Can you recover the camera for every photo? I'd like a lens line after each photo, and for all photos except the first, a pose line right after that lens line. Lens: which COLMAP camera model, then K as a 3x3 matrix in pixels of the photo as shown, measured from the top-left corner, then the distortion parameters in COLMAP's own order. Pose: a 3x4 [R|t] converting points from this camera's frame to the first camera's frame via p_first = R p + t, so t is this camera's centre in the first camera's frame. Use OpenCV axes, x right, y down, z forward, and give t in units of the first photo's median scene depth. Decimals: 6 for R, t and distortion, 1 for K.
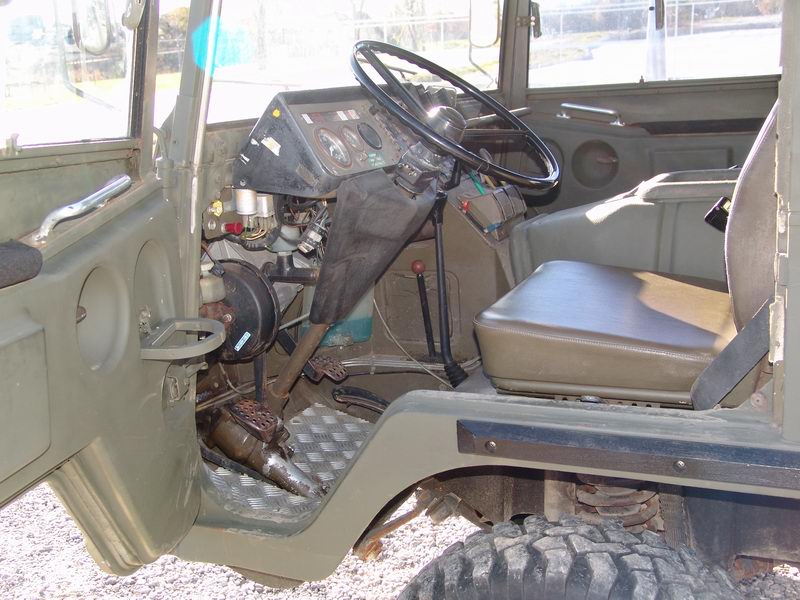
lens RADIAL K [[1030.6, 0, 400.0], [0, 1030.6, 300.0], [0, 0, 1]] dist [0.012649, 0.025217]
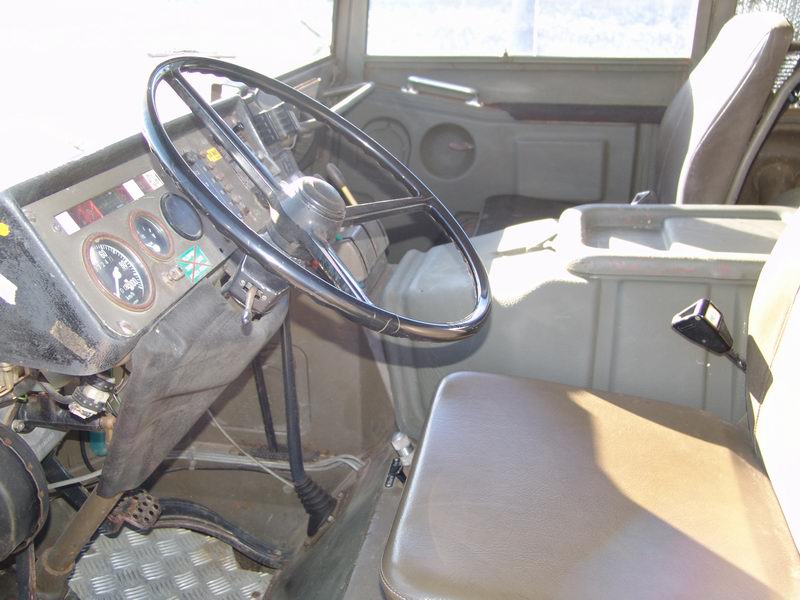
lens RADIAL K [[871.0, 0, 400.0], [0, 871.0, 300.0], [0, 0, 1]] dist [-0.093979, 0.210657]
pose [[0.972678, -0.040567, 0.228588, -0.018936], [0.003295, 0.986928, 0.161127, -0.157379], [-0.232137, -0.155972, 0.960097, 0.388475]]
